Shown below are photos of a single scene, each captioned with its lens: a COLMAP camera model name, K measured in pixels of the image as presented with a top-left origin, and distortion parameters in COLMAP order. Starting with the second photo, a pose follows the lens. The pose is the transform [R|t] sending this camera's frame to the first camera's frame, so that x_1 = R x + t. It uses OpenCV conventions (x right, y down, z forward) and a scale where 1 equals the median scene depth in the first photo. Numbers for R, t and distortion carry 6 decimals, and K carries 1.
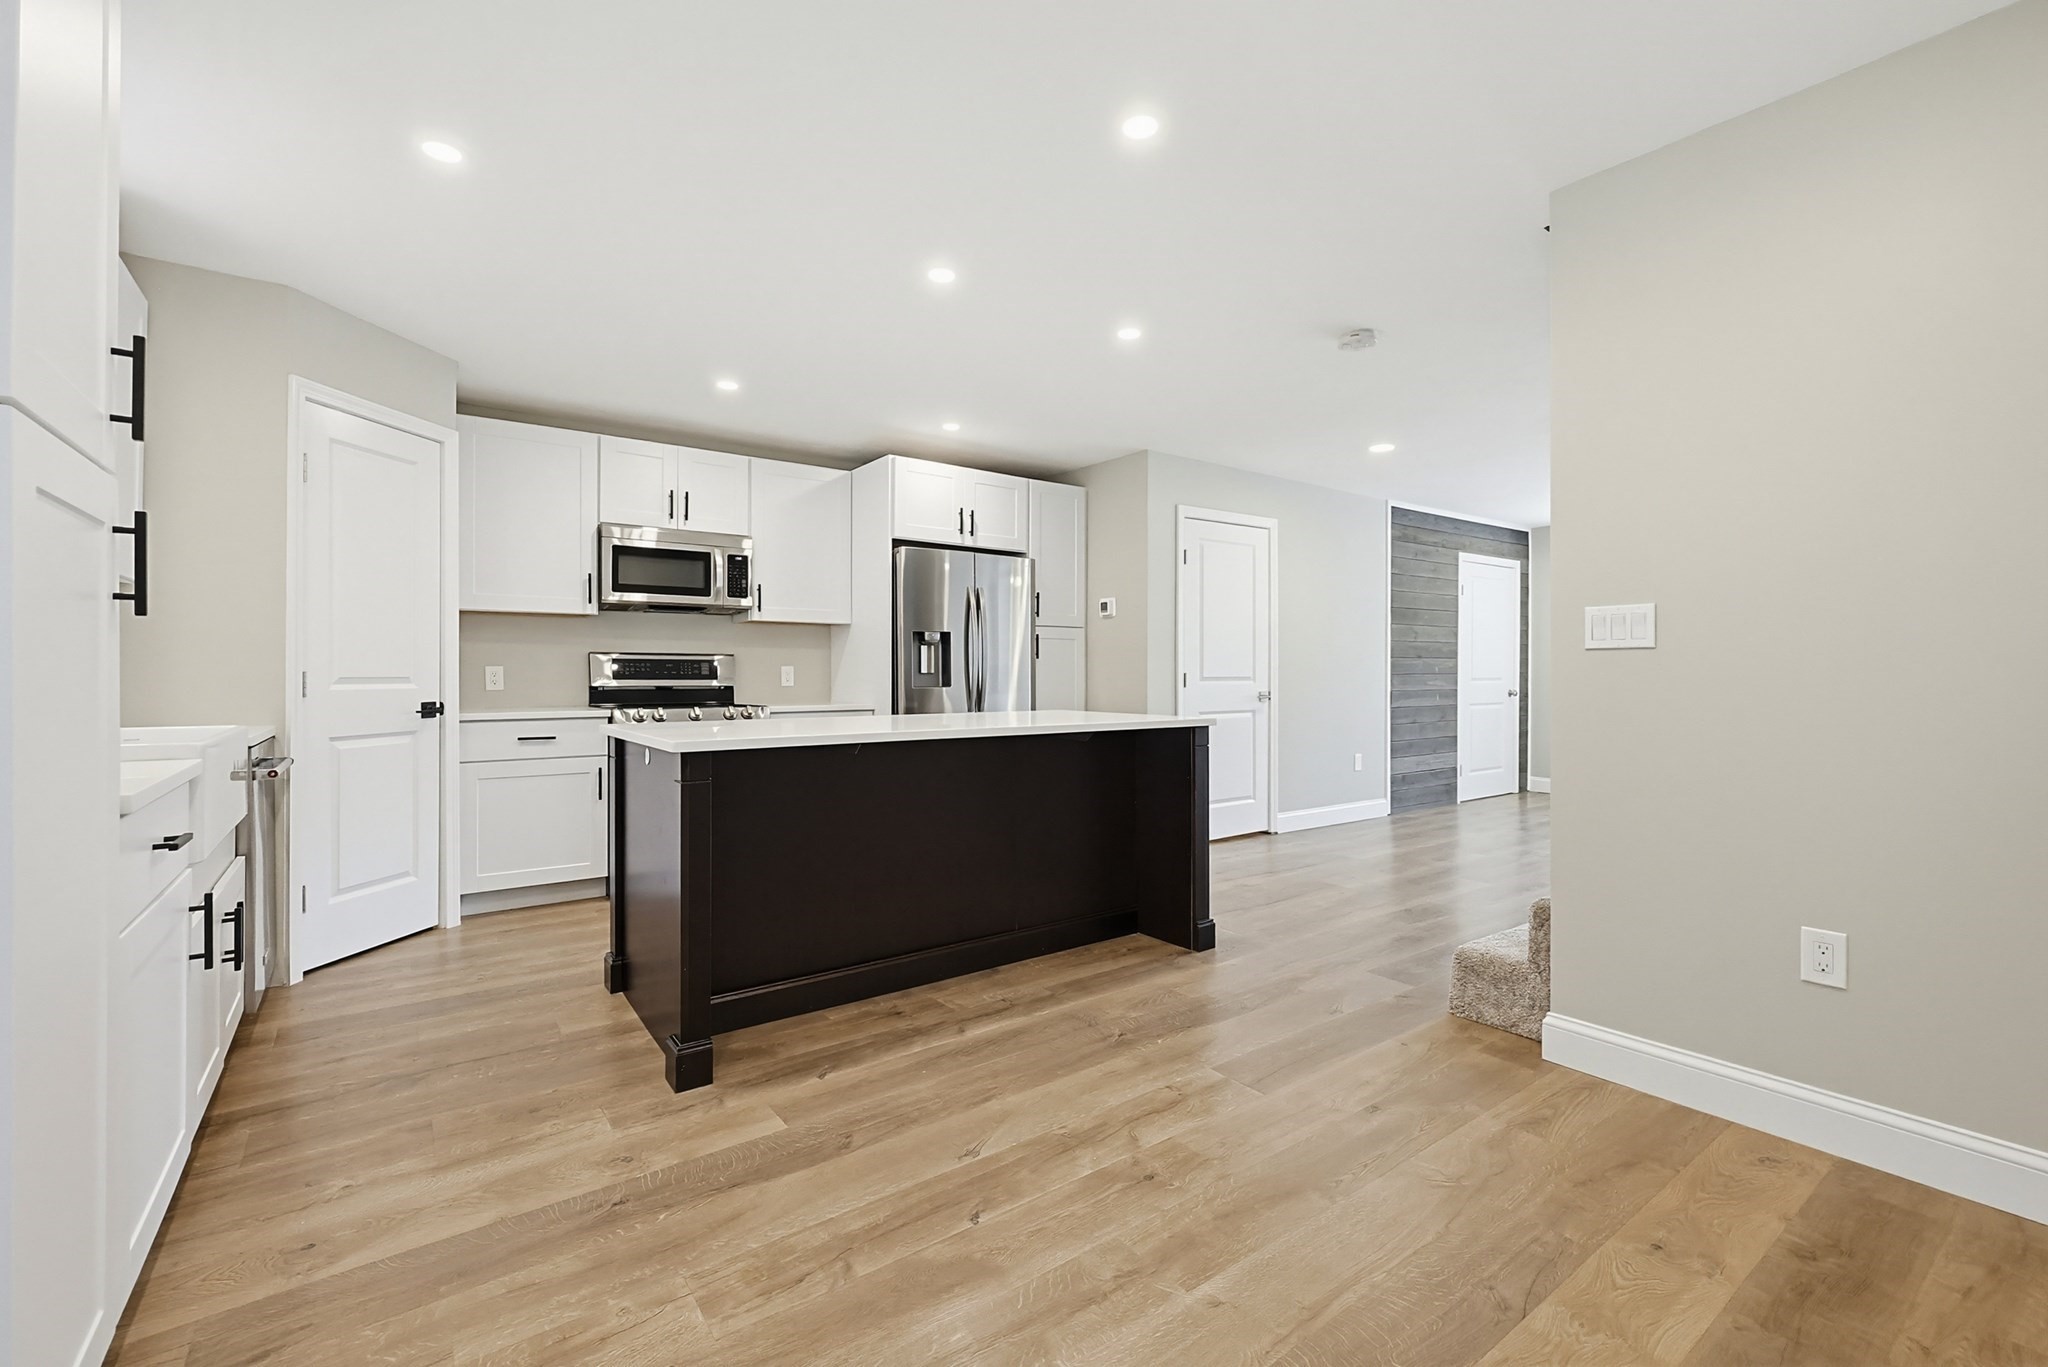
lens RADIAL K [[874.5, 0, 1028.5], [0, 874.5, 662.2], [0, 0, 1]] dist [-0.001371, 0.000276]
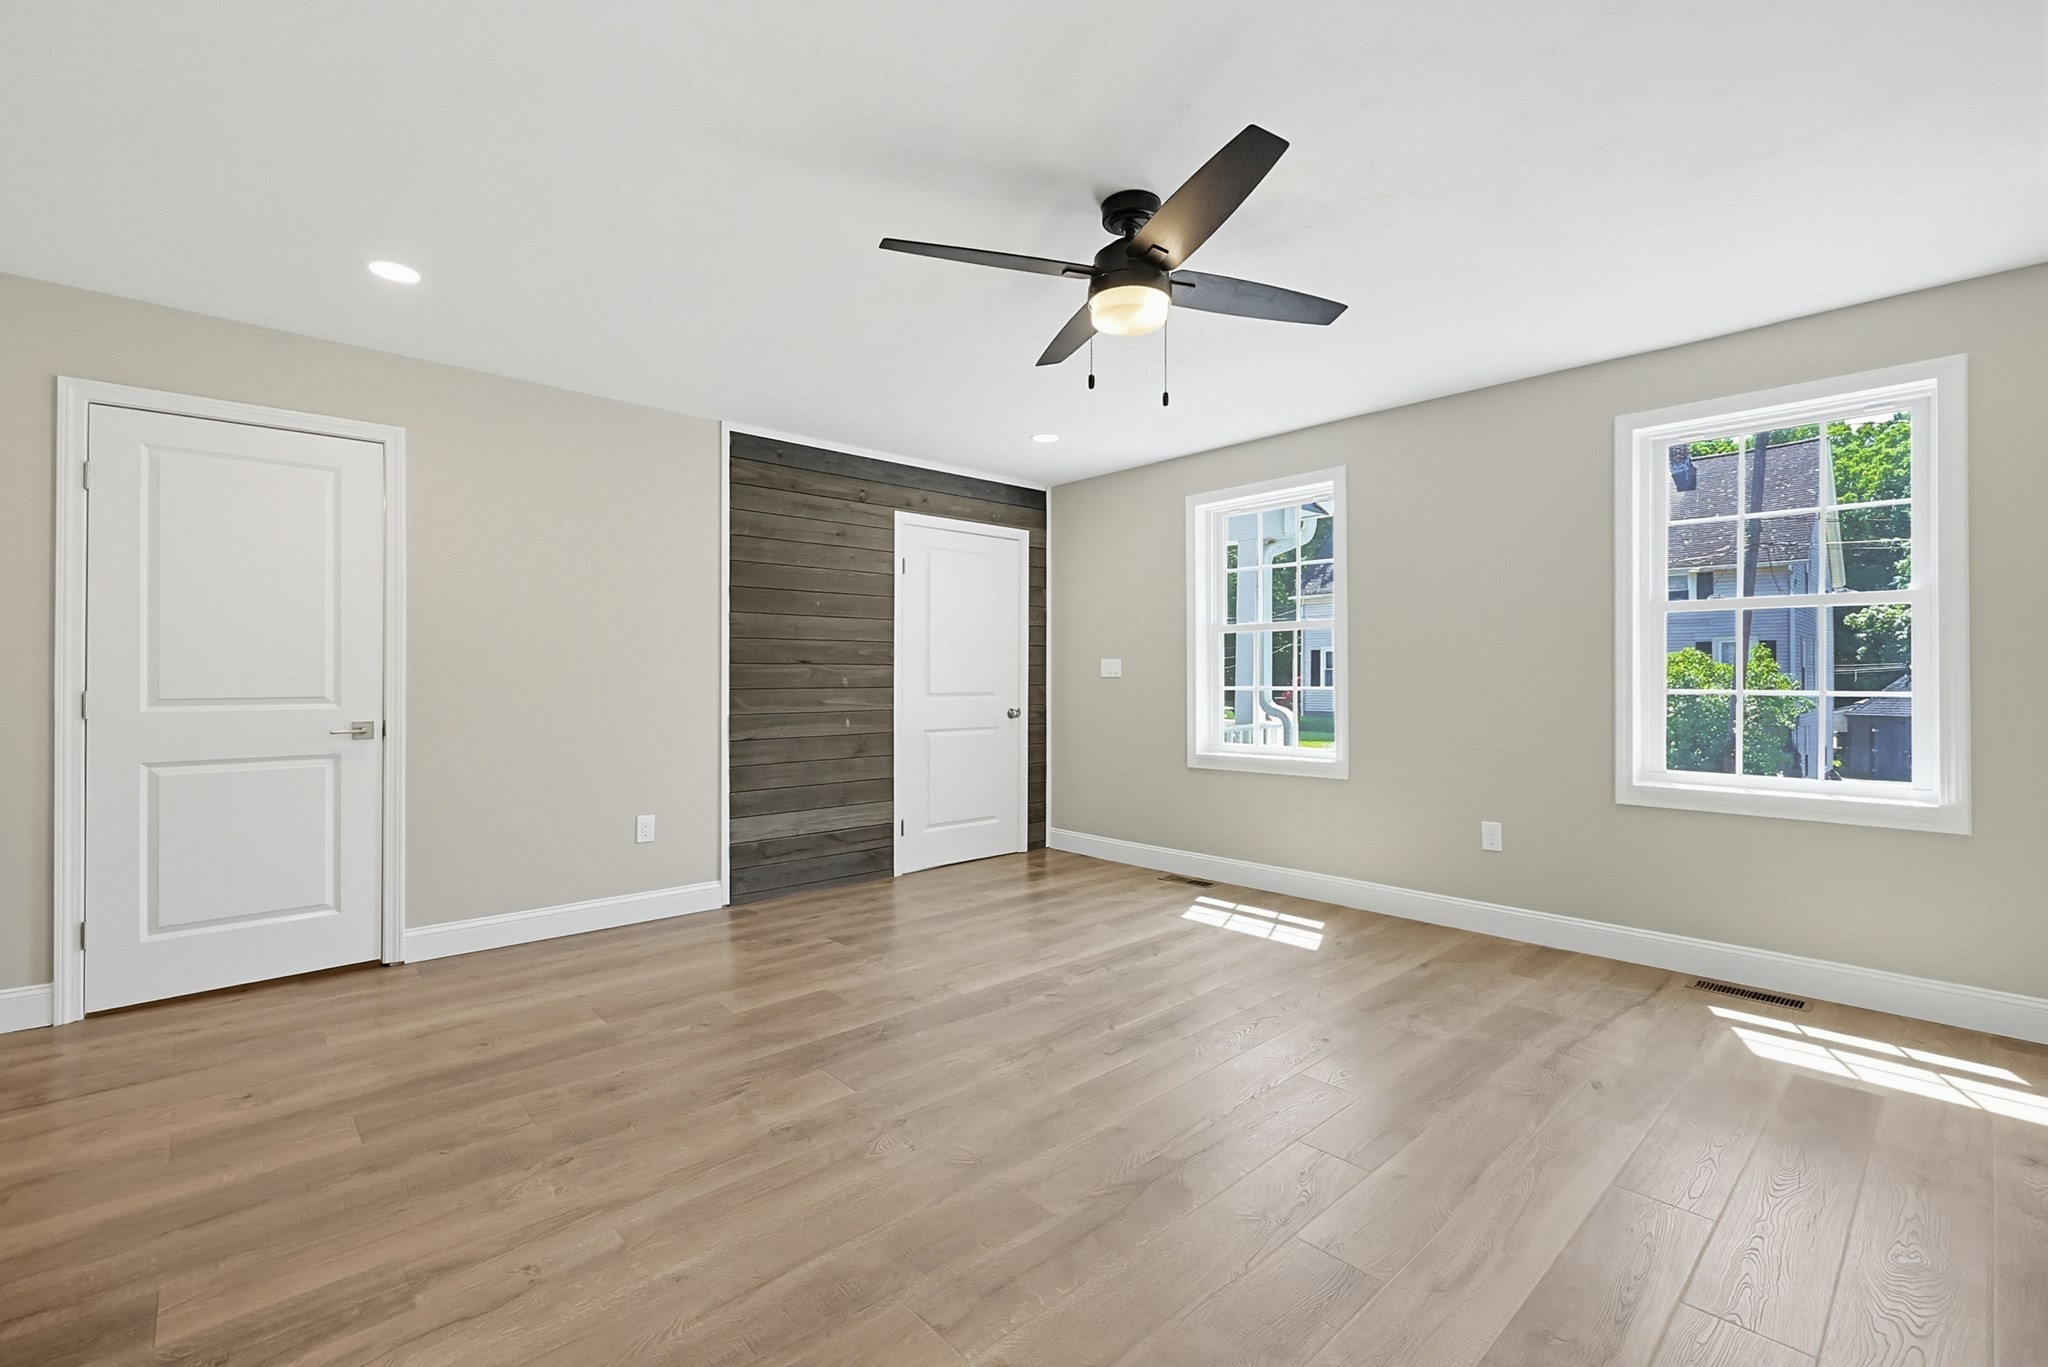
lens RADIAL K [[874.5, 0, 1028.5], [0, 874.5, 662.2], [0, 0, 1]] dist [-0.001371, 0.000276]
pose [[0.994230, -0.003750, 0.107206, 0.537514], [0.005129, 0.999908, -0.012595, 0.002945], [-0.107149, 0.013072, 0.994157, 0.313193]]
